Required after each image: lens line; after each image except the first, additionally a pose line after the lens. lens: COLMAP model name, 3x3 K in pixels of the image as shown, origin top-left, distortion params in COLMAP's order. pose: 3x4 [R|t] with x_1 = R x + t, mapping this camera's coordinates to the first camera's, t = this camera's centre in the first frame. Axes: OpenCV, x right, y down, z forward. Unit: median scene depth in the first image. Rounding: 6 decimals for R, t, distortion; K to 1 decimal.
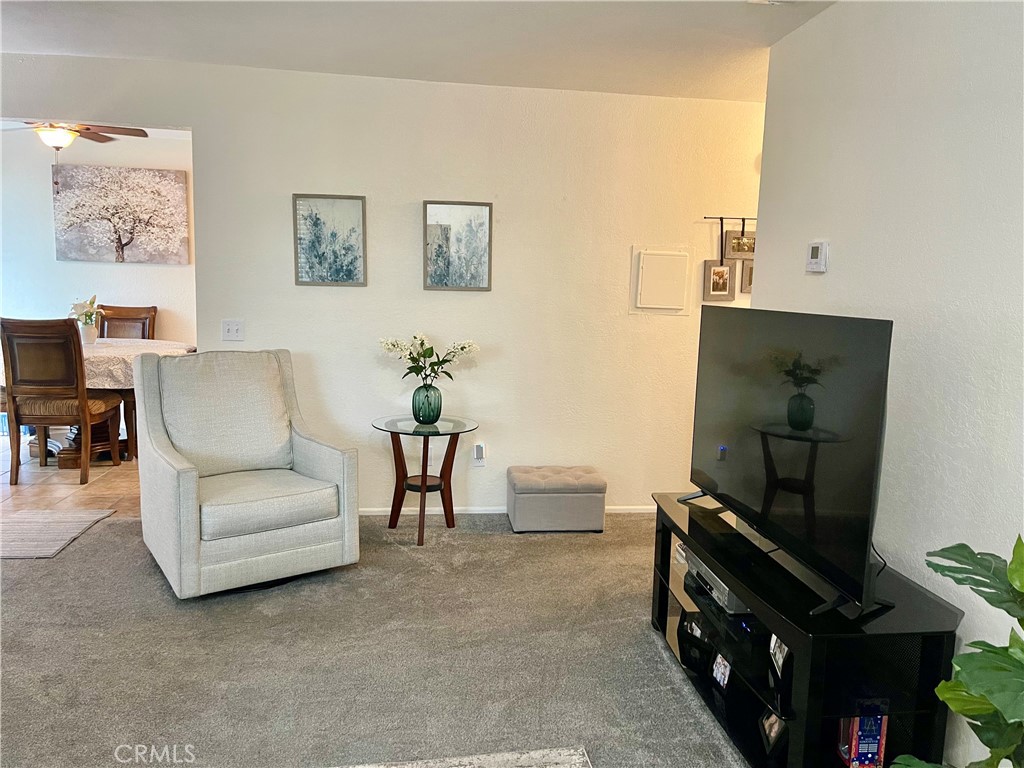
lens RADIAL K [[774.1, 0, 518.3], [0, 774.1, 386.1], [0, 0, 1]] dist [0.051587, -0.057493]
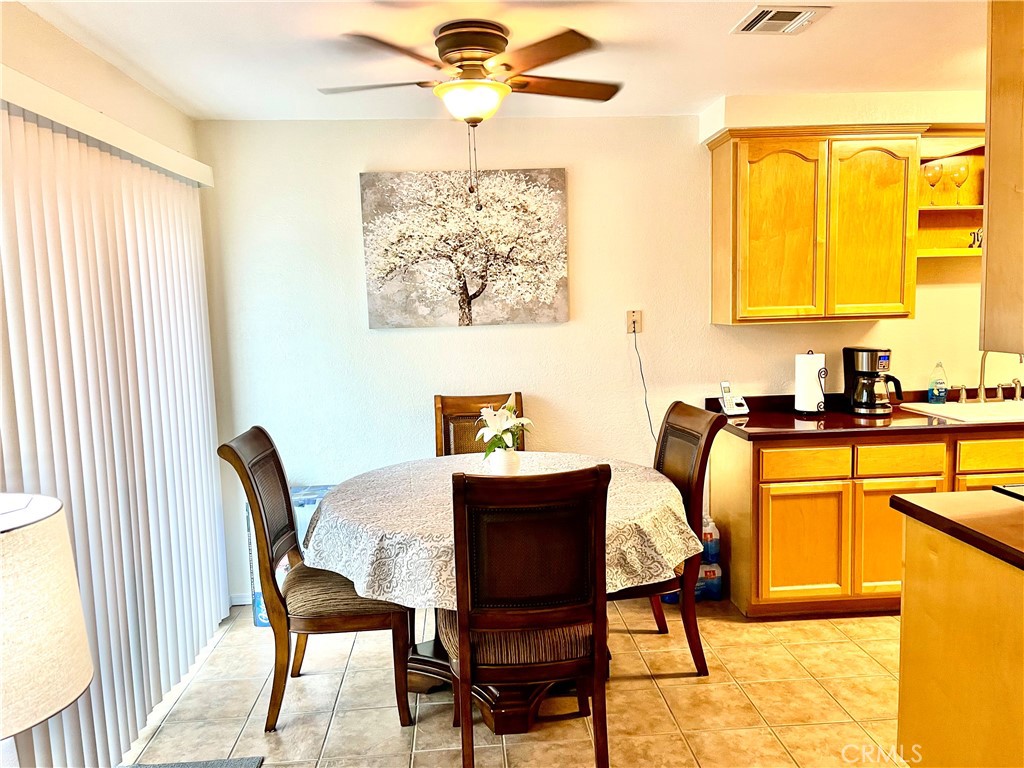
lens RADIAL K [[774.1, 0, 513.8], [0, 774.1, 389.2], [0, 0, 1]] dist [0.051587, -0.057493]
pose [[0.996719, -0.056771, -0.057692, -0.669186], [0.055461, 0.998171, -0.024064, -0.139479], [0.058952, 0.020785, 0.998044, 0.602315]]
